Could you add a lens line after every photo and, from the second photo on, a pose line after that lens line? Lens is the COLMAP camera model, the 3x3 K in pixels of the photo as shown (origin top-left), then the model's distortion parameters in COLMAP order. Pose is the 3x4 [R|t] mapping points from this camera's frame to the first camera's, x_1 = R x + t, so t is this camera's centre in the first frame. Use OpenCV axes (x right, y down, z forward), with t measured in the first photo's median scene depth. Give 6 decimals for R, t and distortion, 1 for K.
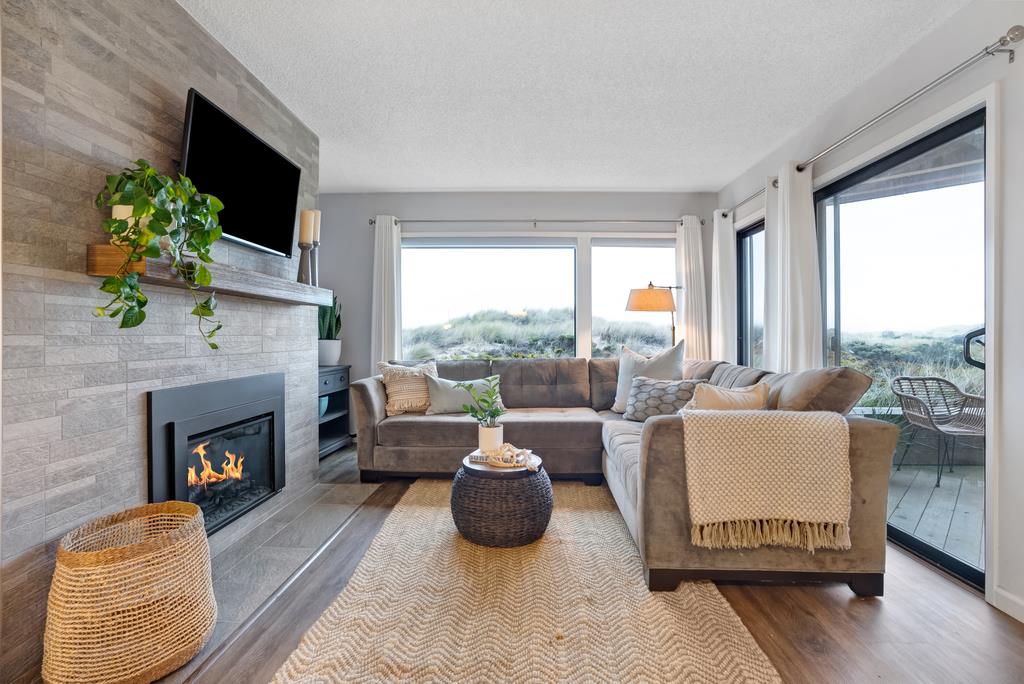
lens RADIAL K [[475.0, 0, 514.8], [0, 475.0, 342.4], [0, 0, 1]] dist [-0.023310, 0.004164]
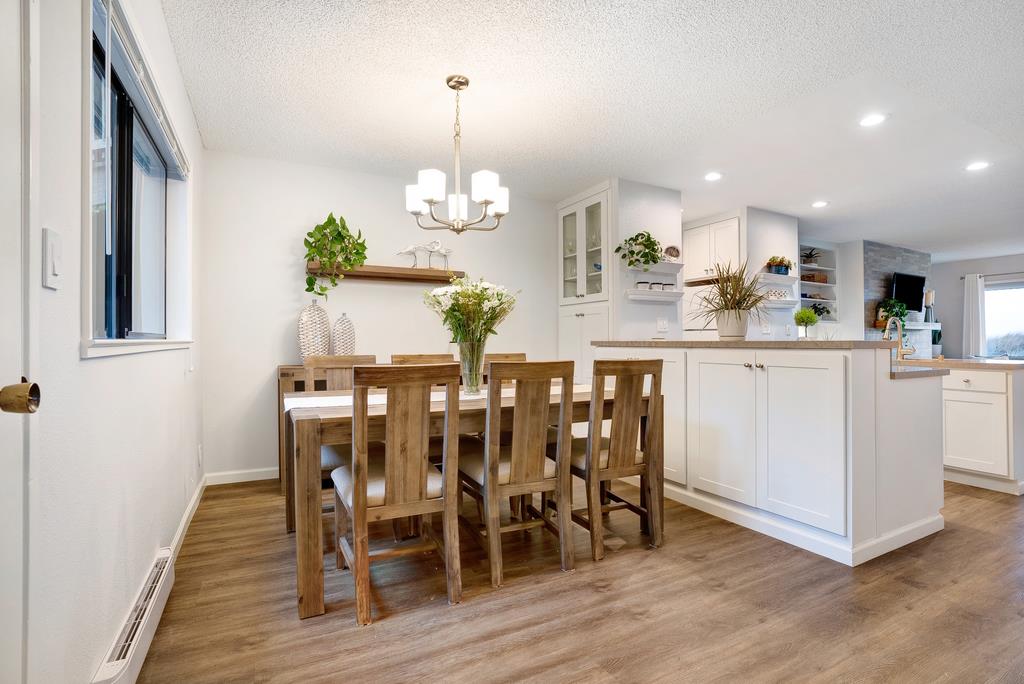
lens RADIAL K [[475.0, 0, 509.2], [0, 475.0, 342.5], [0, 0, 1]] dist [-0.023310, 0.004164]
pose [[0.490598, 0.004249, -0.871376, 0.597942], [-0.008459, 0.999964, 0.000113, 0.002359], [0.871345, 0.007315, 0.490616, -2.052283]]
